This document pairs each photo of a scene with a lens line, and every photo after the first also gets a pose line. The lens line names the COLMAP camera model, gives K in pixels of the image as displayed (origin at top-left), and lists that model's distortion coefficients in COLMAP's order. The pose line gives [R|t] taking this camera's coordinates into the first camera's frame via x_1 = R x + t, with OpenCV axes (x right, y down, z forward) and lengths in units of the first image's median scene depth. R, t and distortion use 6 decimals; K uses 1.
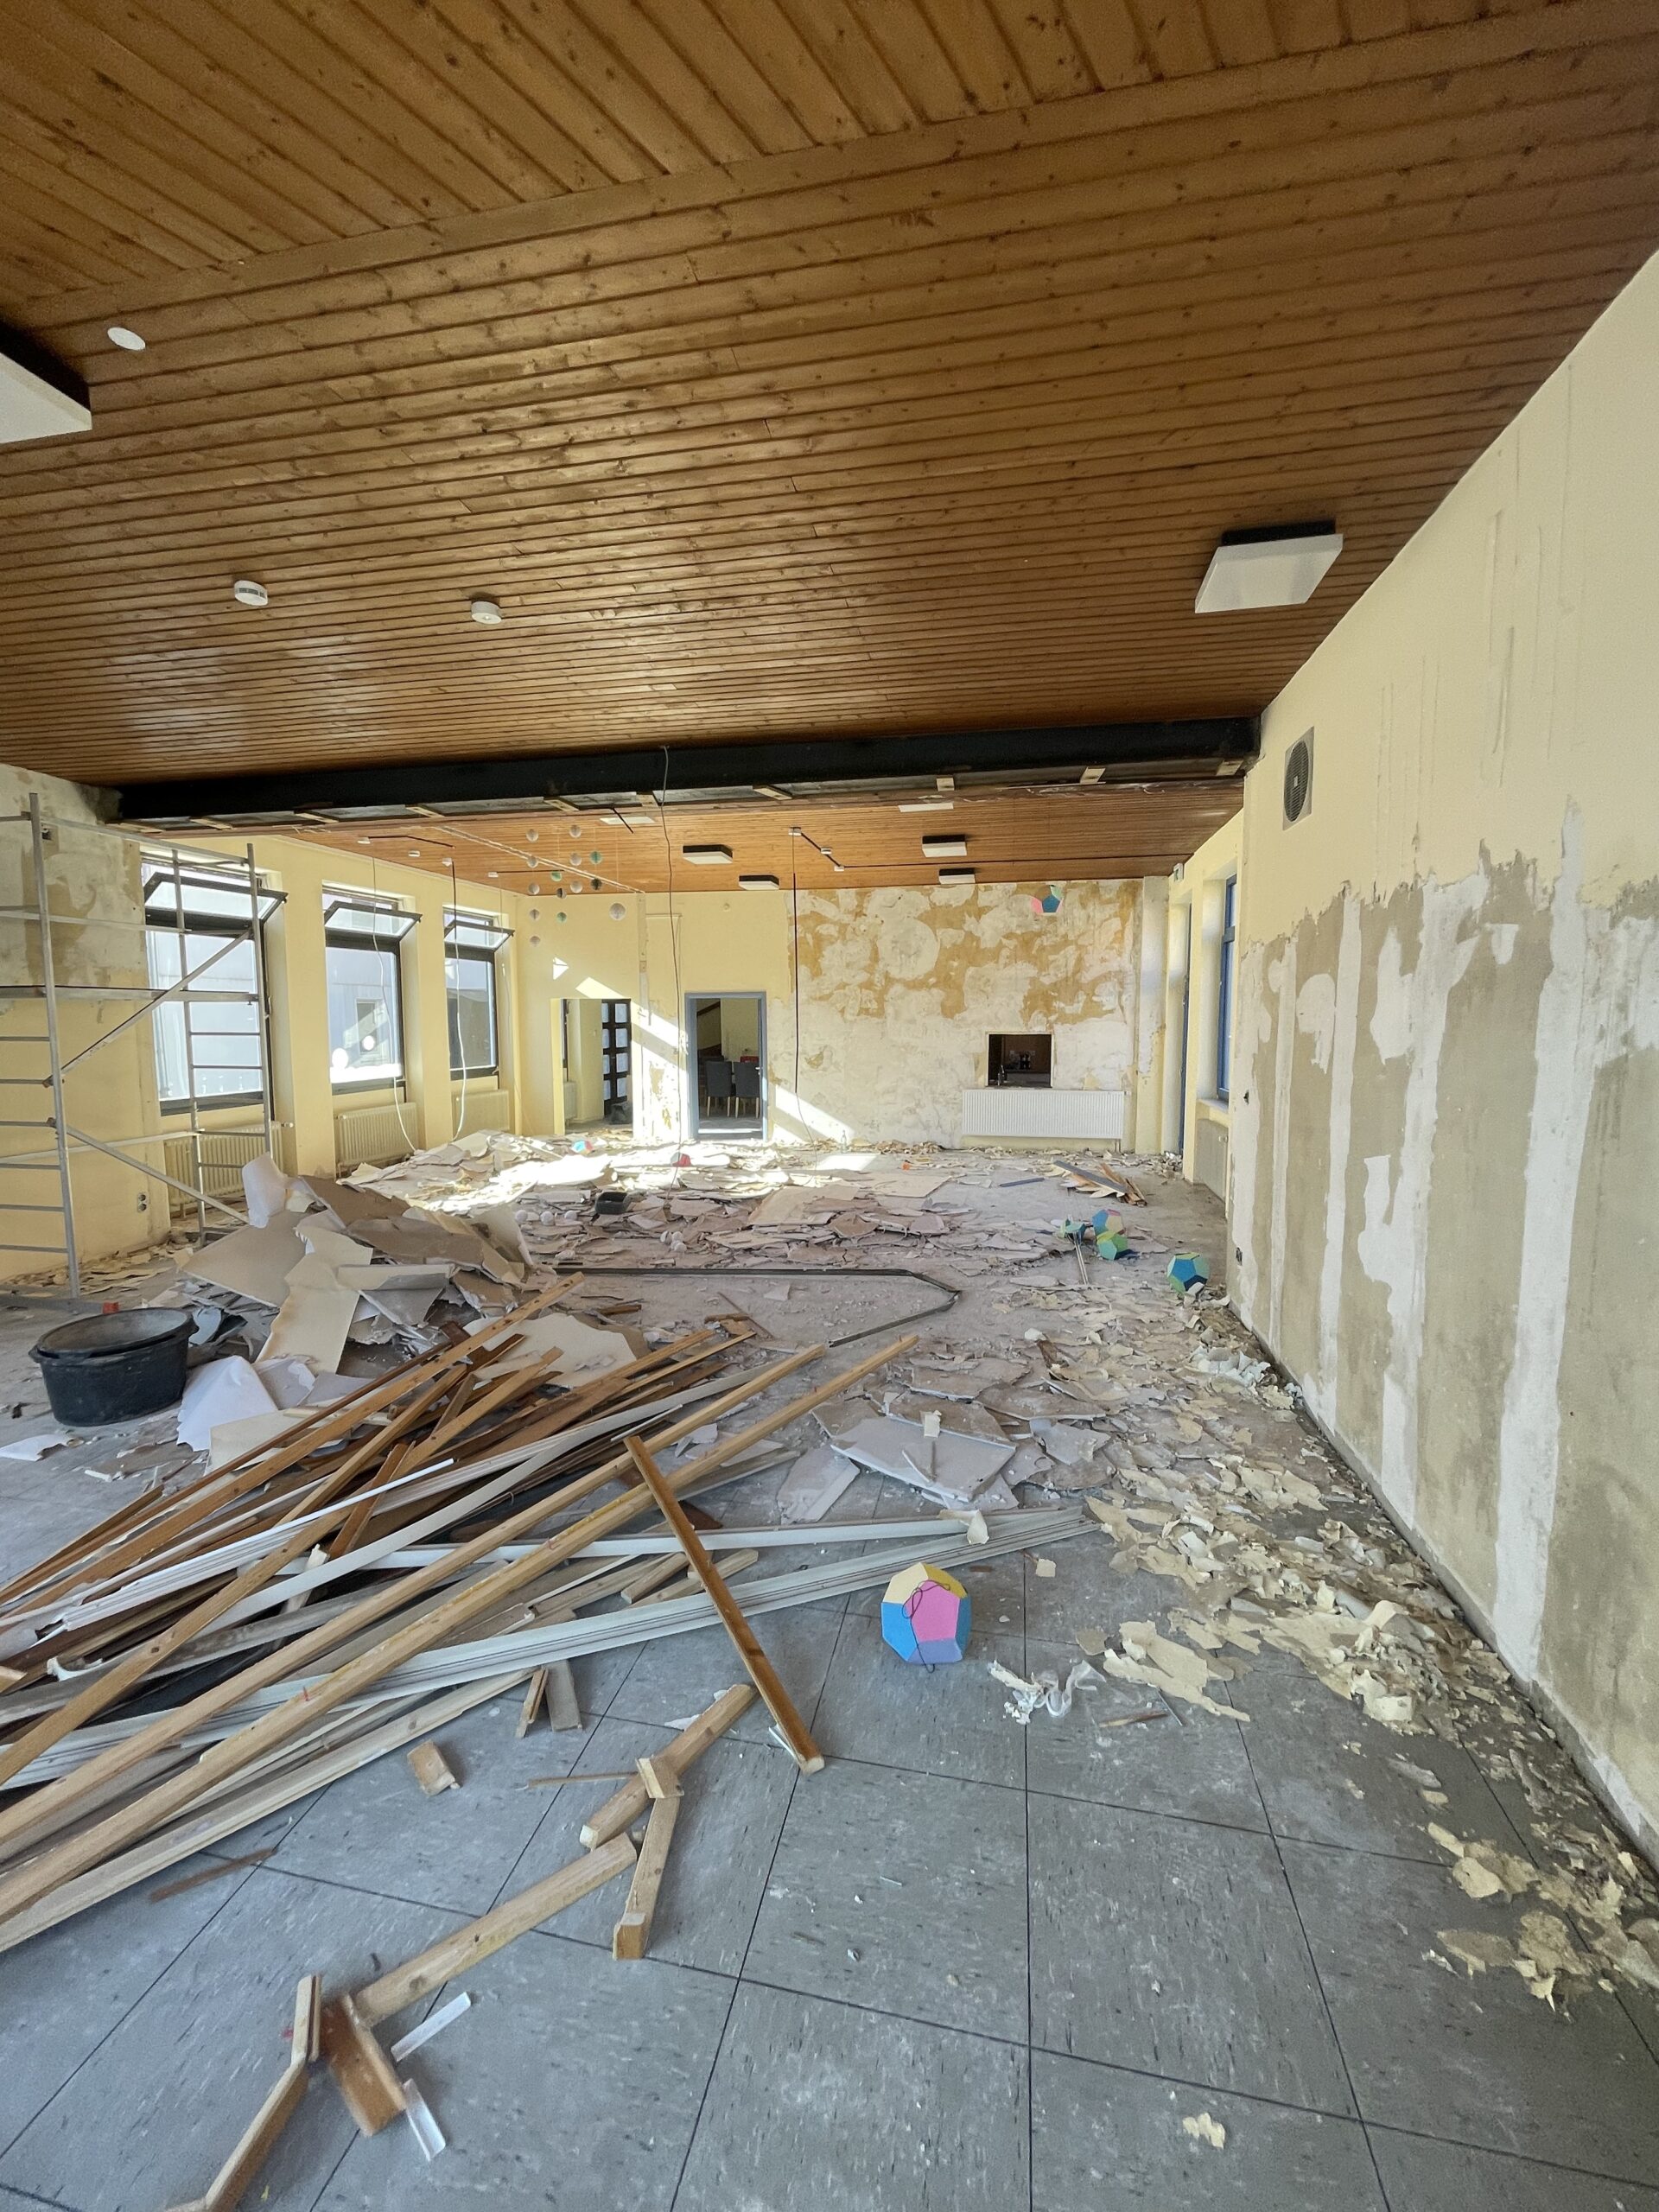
lens RADIAL K [[882.6, 0, 829.5], [0, 882.6, 1106.0], [0, 0, 1]] dist [0.001475, 0.000208]
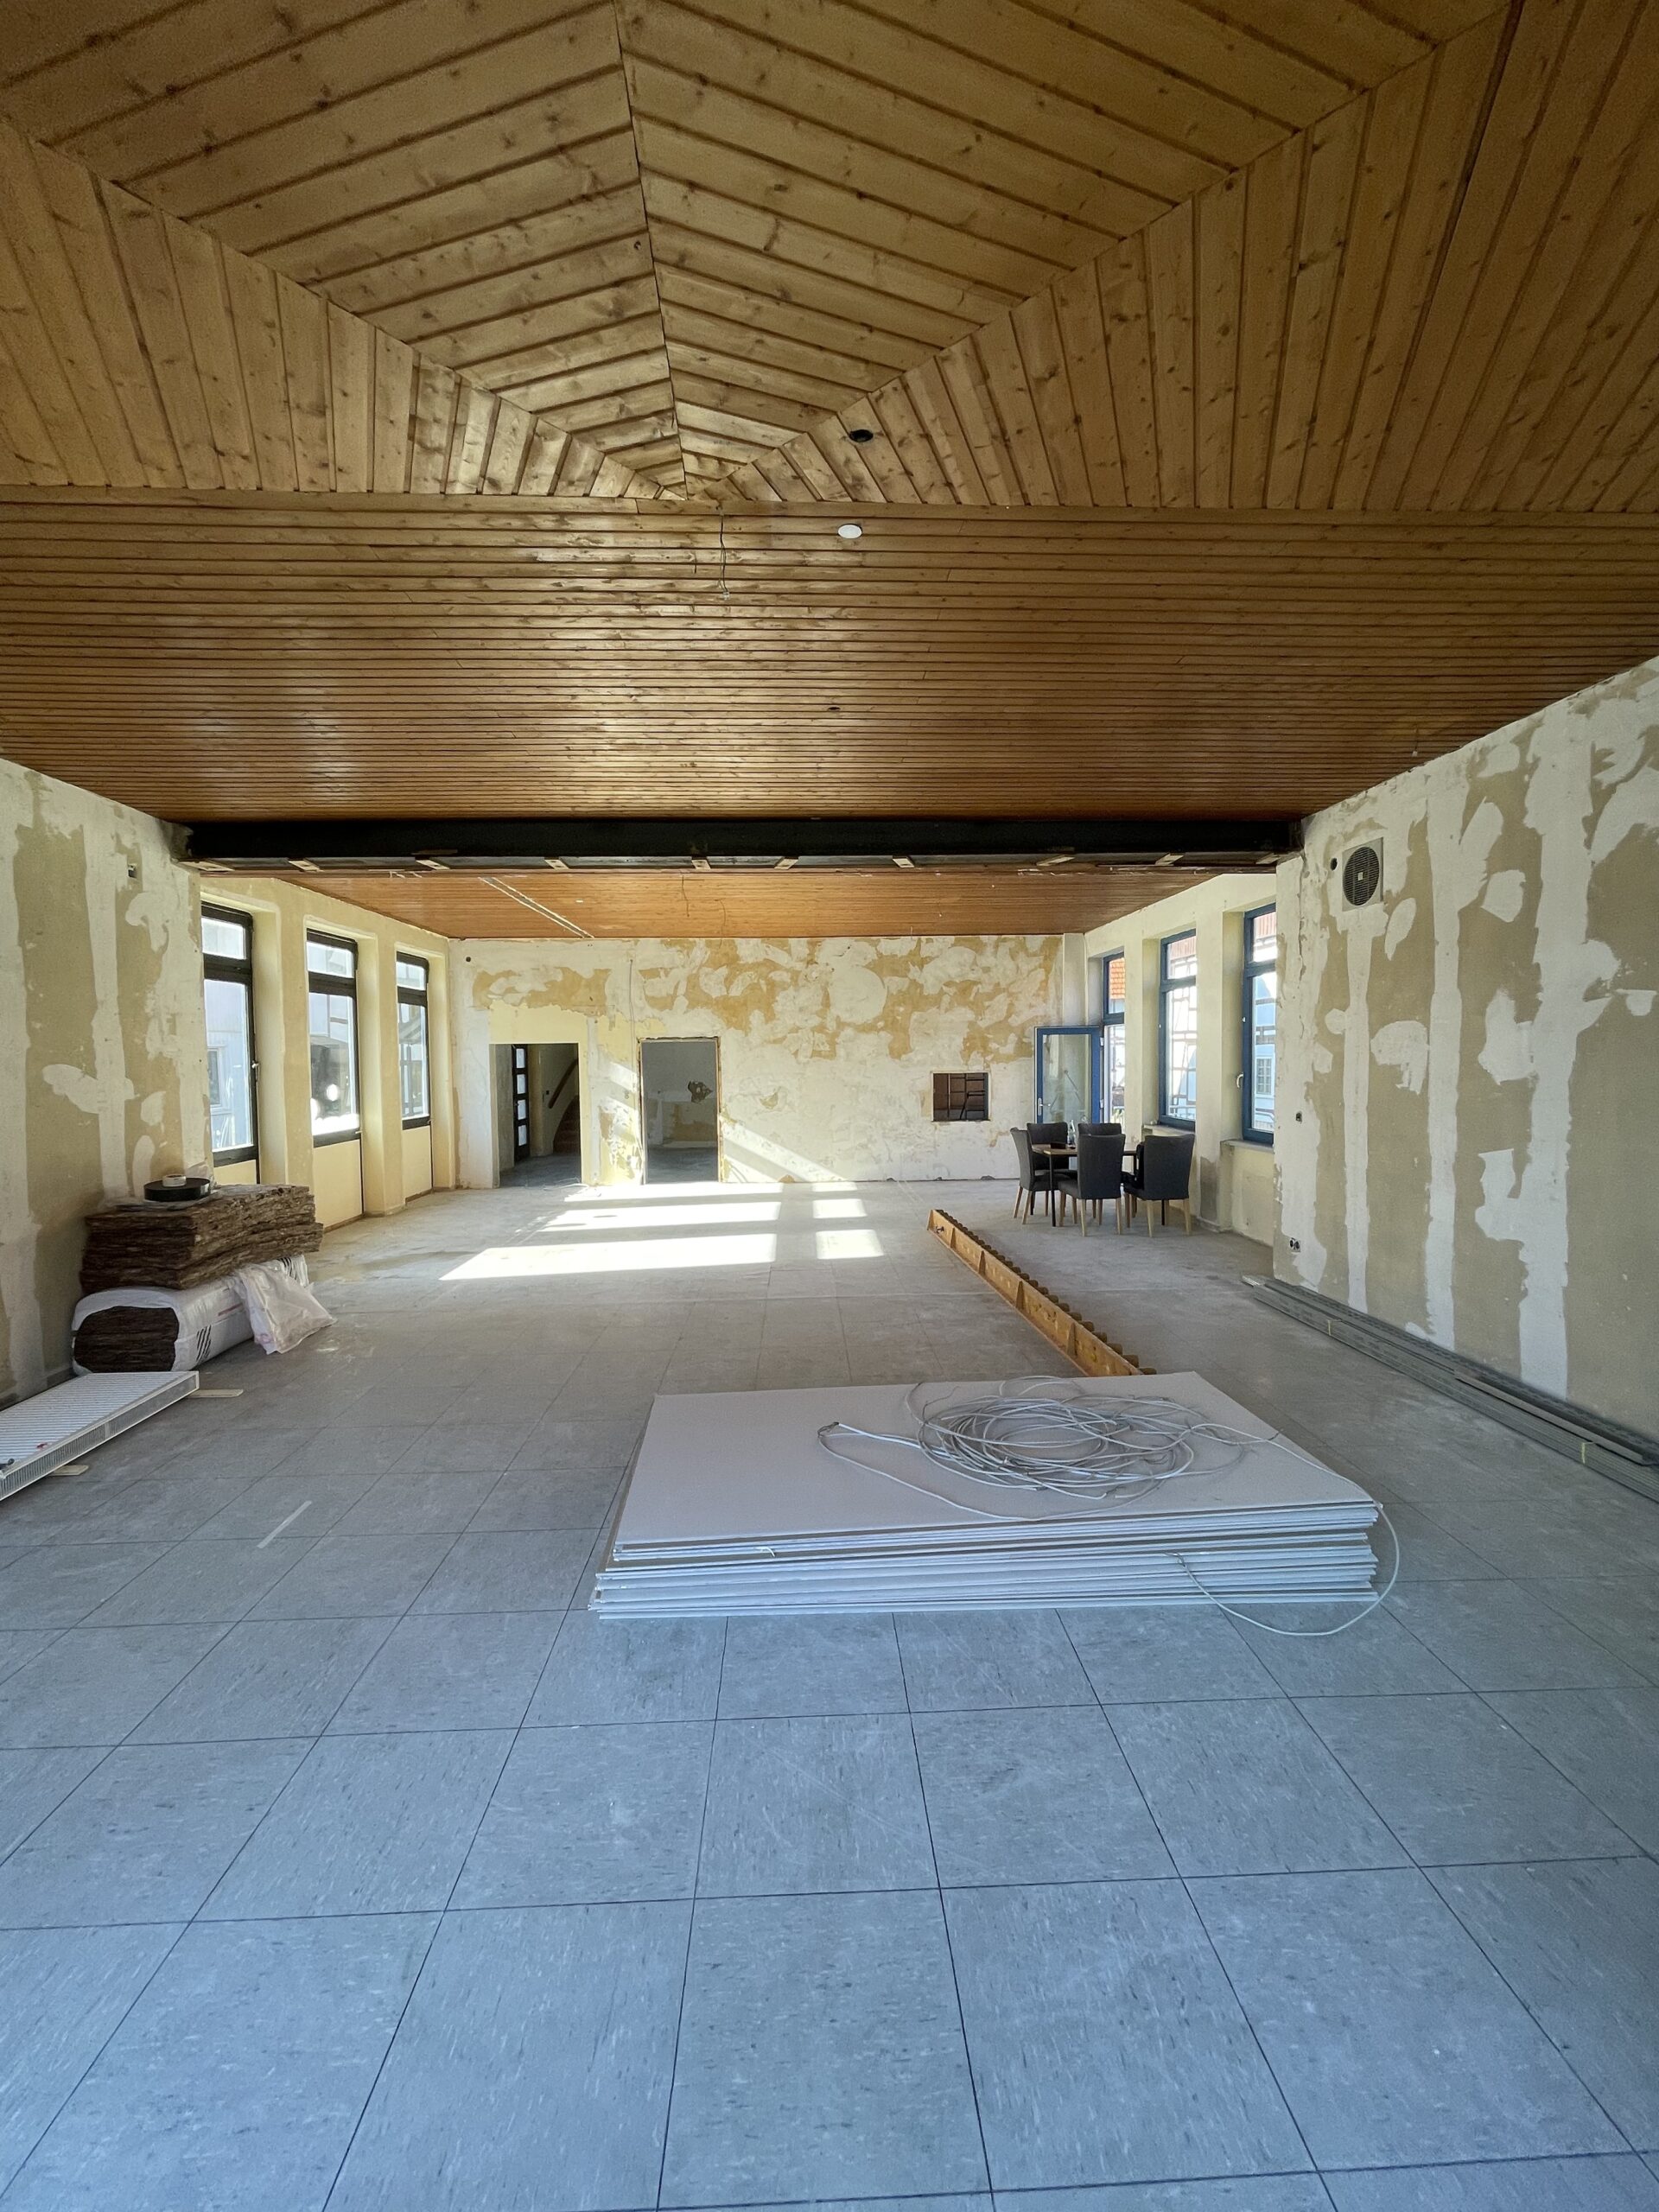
lens RADIAL K [[891.6, 0, 829.5], [0, 891.6, 1106.0], [0, 0, 1]] dist [0.001185, 0.000124]
pose [[0.971283, -0.024477, 0.236663, -0.207868], [0.035904, 0.998382, -0.044092, 0.002943], [-0.235201, 0.051323, 0.970591, -0.035539]]
